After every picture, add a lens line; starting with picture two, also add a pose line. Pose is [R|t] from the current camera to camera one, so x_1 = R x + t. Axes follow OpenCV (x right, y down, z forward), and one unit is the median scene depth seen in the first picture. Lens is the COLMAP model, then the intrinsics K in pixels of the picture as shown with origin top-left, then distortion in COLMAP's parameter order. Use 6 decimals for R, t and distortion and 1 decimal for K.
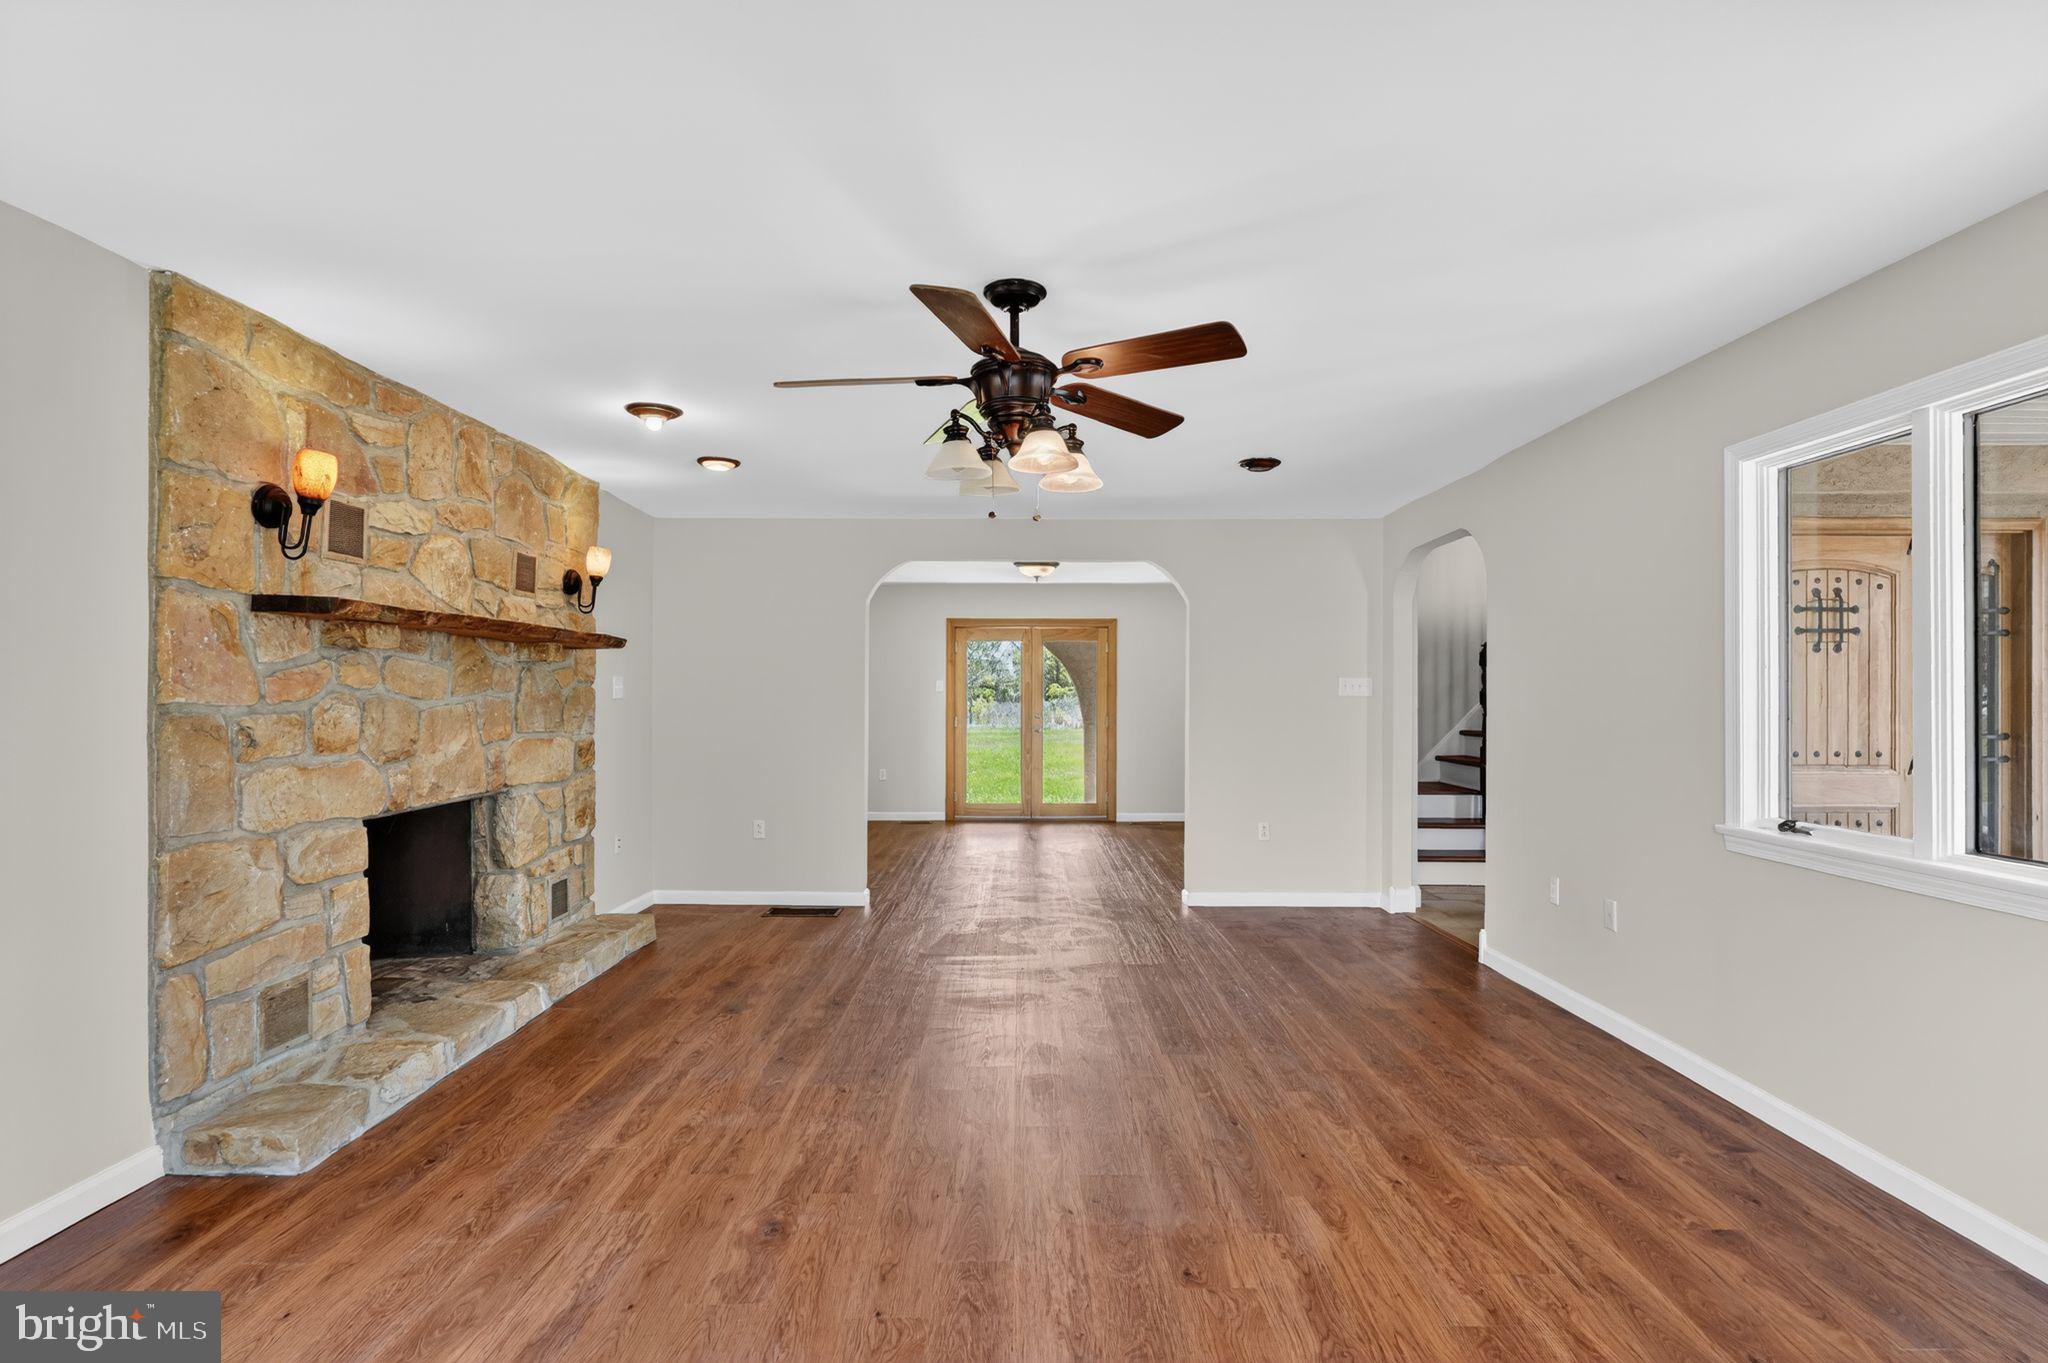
lens RADIAL K [[994.8, 0, 1032.9], [0, 994.8, 692.0], [0, 0, 1]] dist [-0.006851, 0.001481]
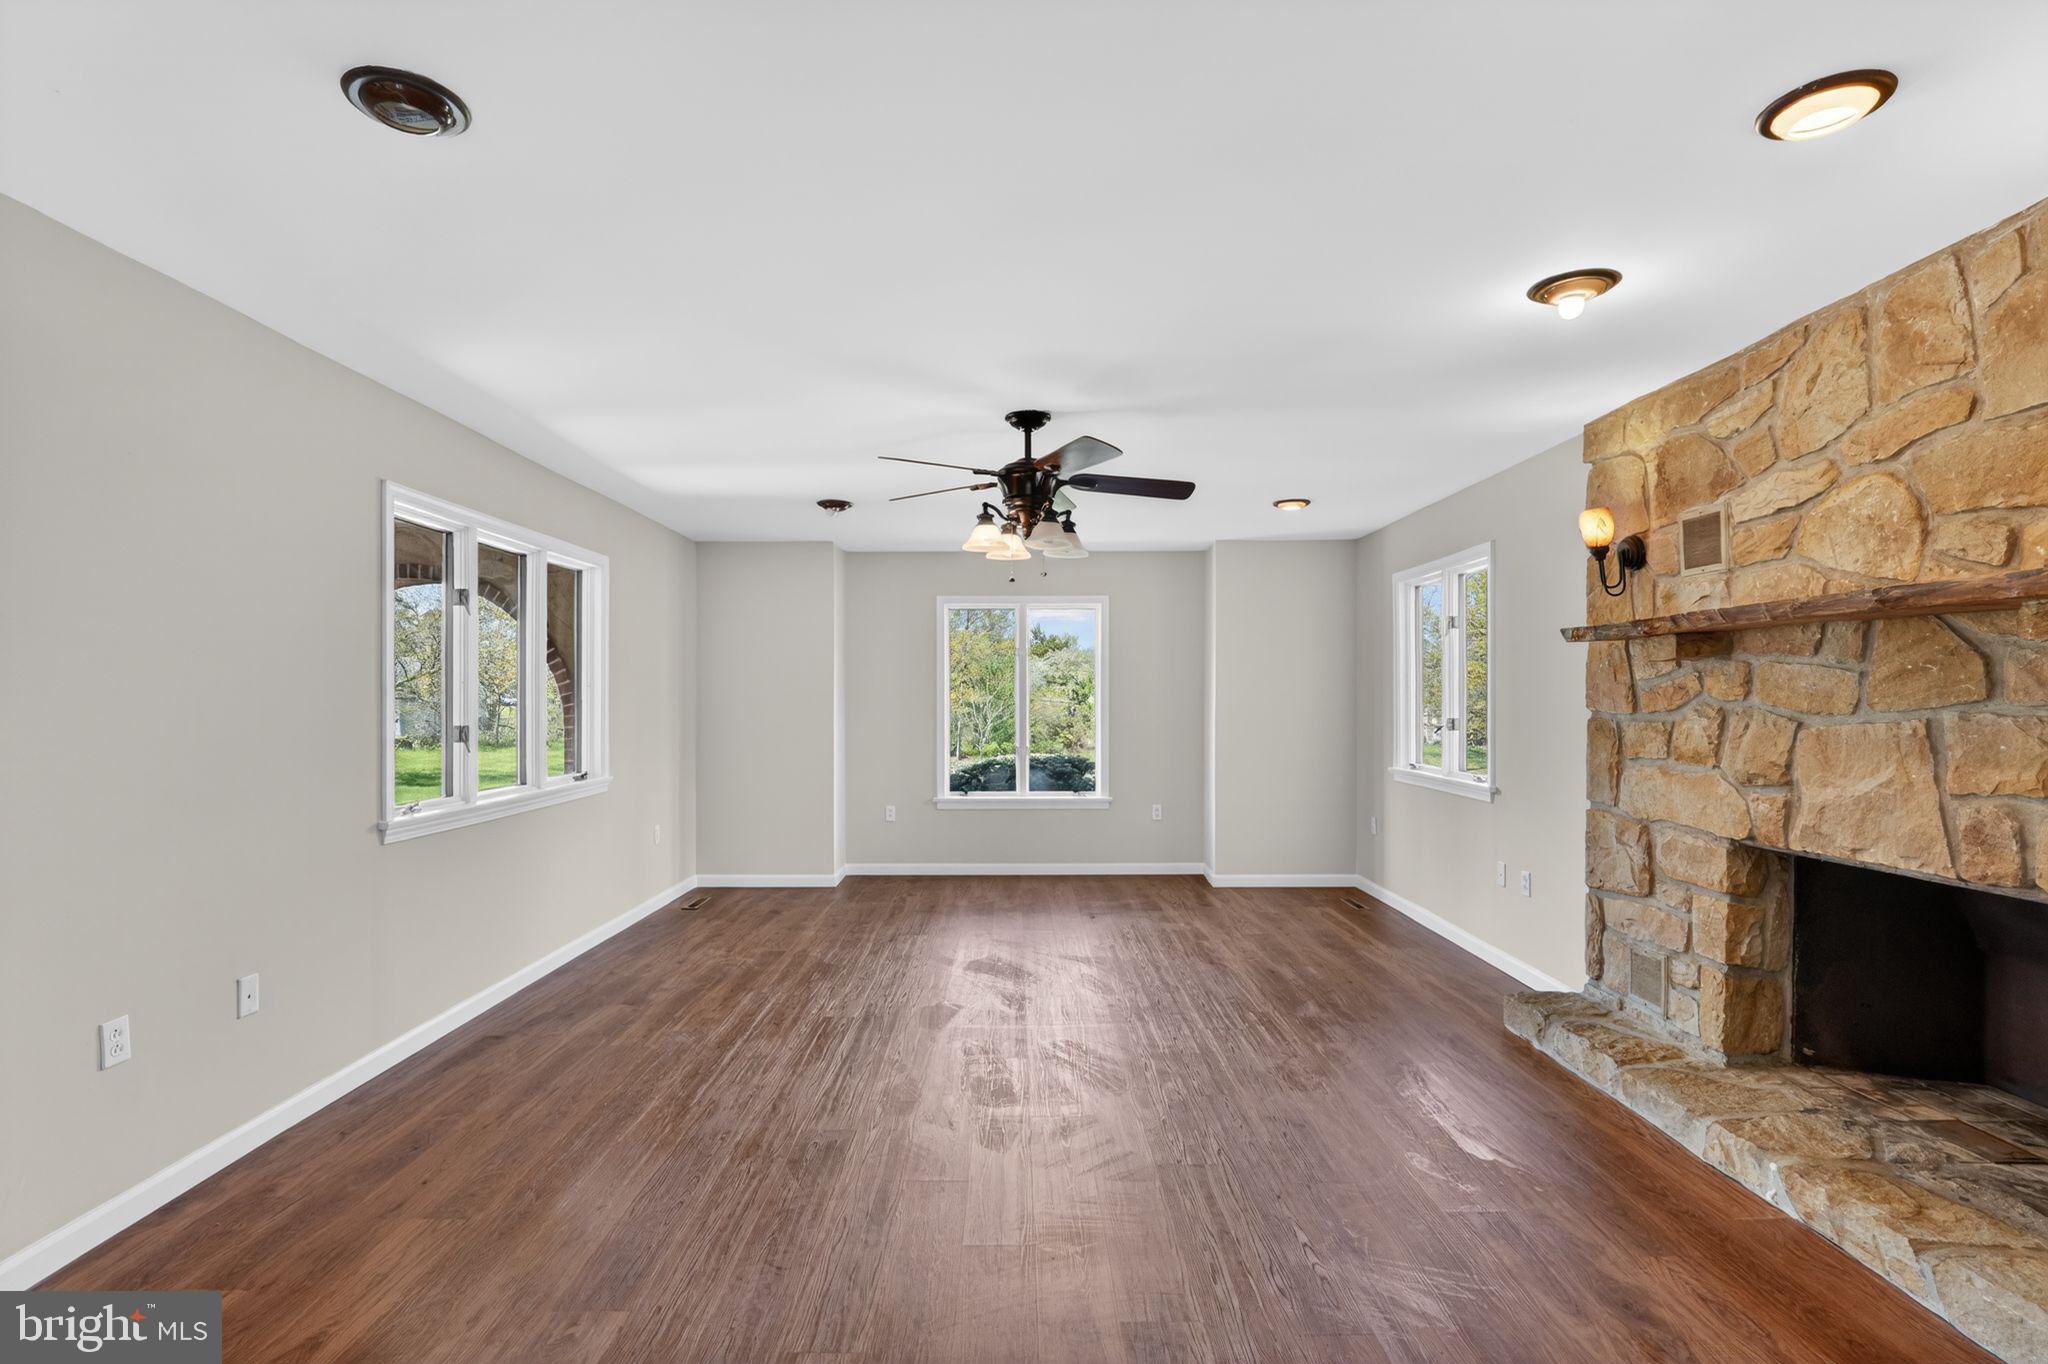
lens RADIAL K [[994.8, 0, 1023.6], [0, 994.8, 698.0], [0, 0, 1]] dist [-0.006851, 0.001481]
pose [[-0.999991, -0.002333, 0.003477, -0.013490], [-0.002335, 0.999997, -0.000652, -0.003598], [-0.003476, -0.000660, -0.999994, 1.964217]]
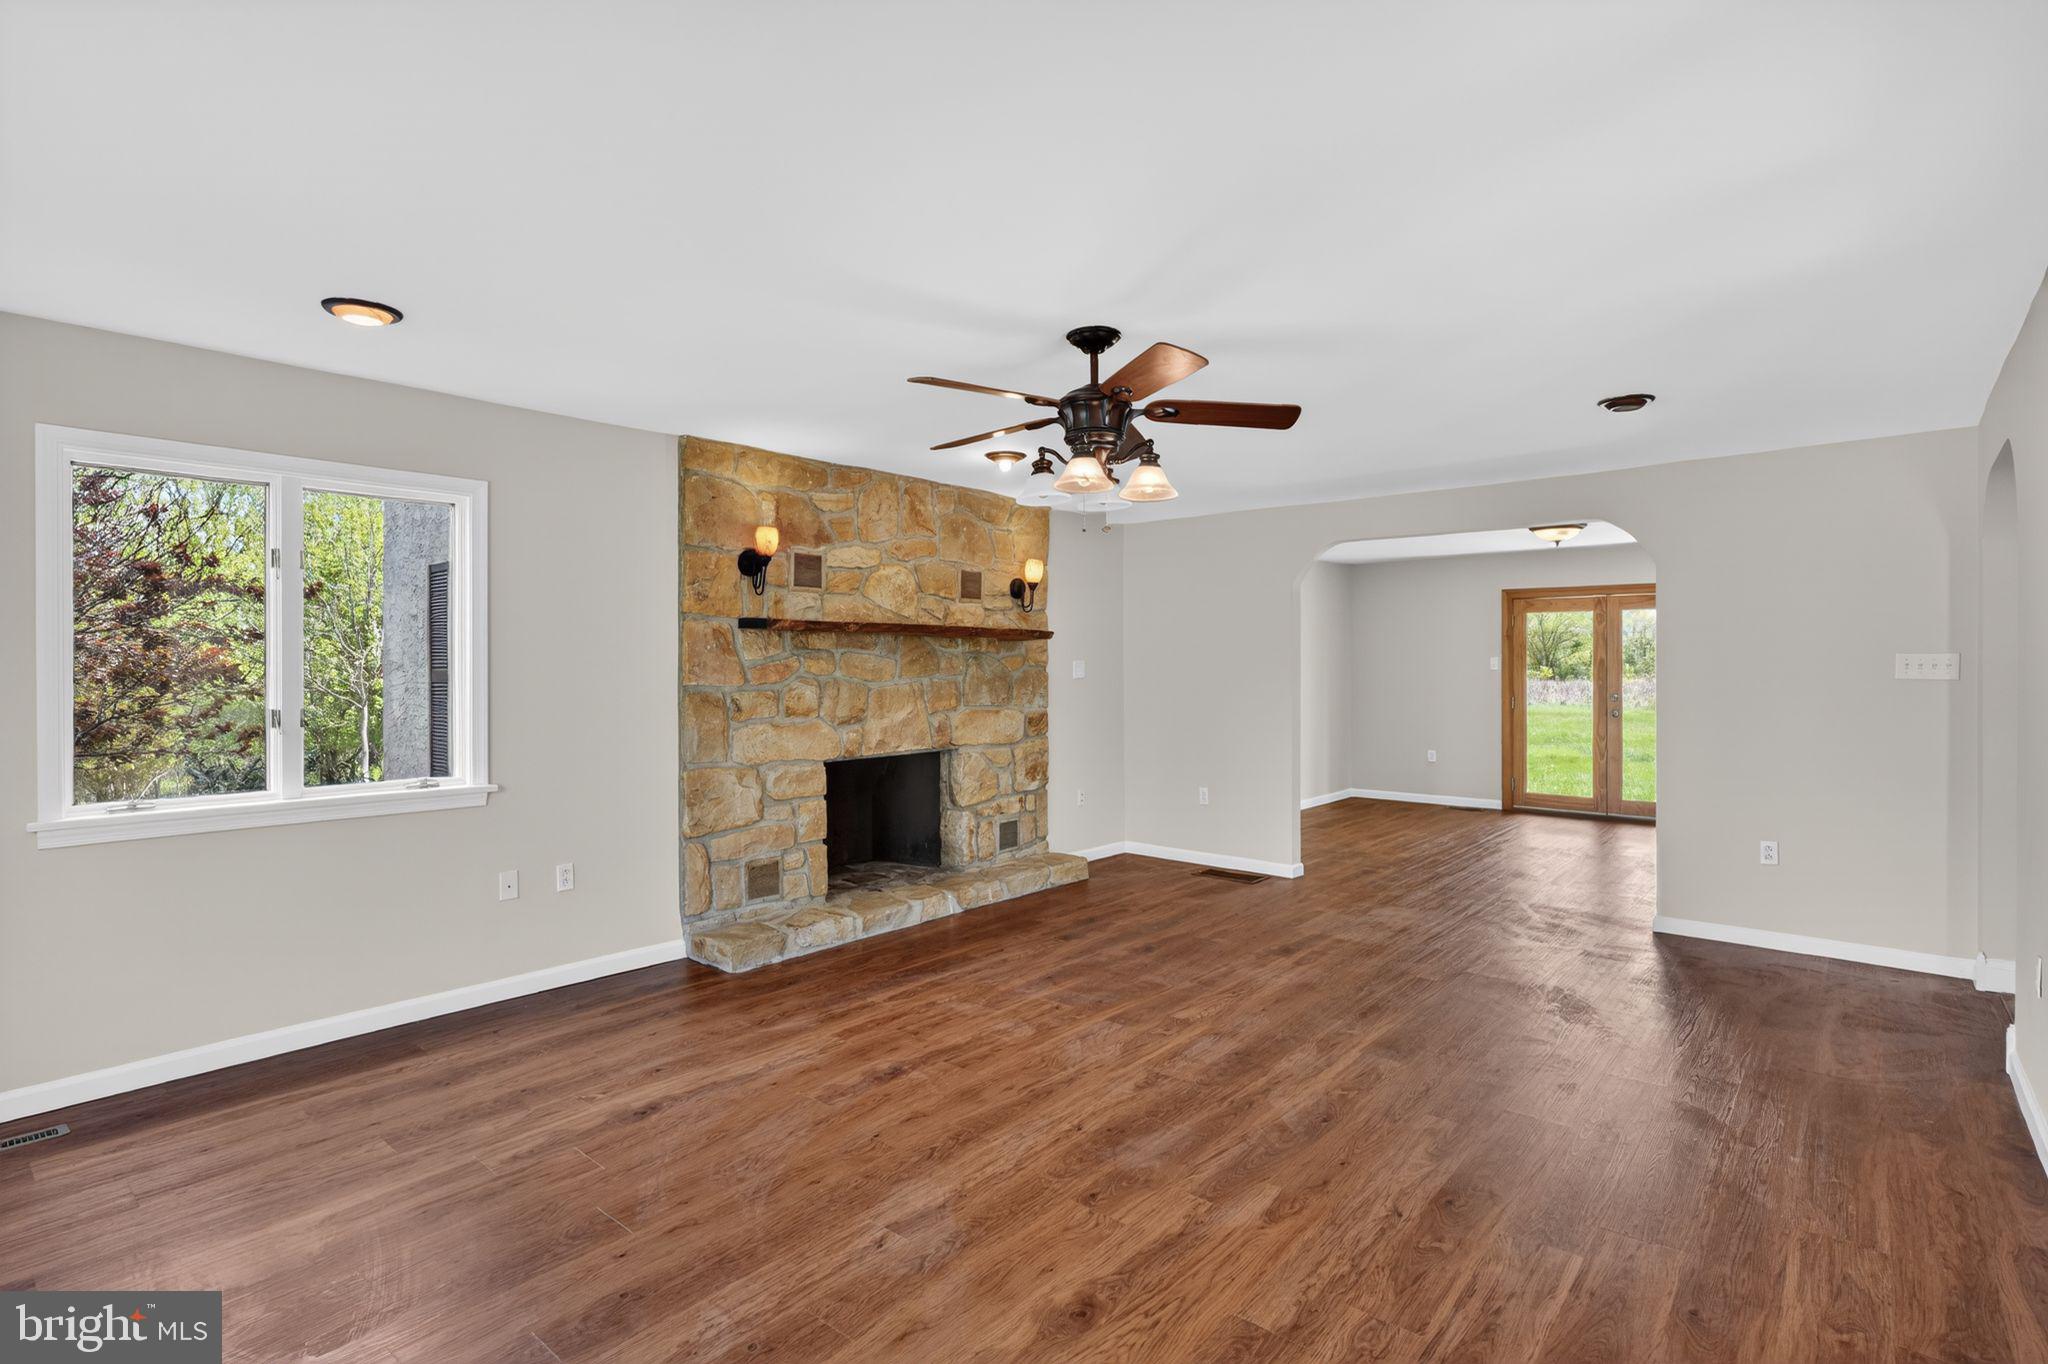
lens RADIAL K [[994.8, 0, 1024.4], [0, 994.8, 668.9], [0, 0, 1]] dist [-0.006851, 0.001481]
pose [[0.757397, -0.001572, -0.652953, 0.550674], [0.003997, 0.999990, 0.002229, -0.014525], [0.652942, -0.004297, 0.757395, 0.055862]]
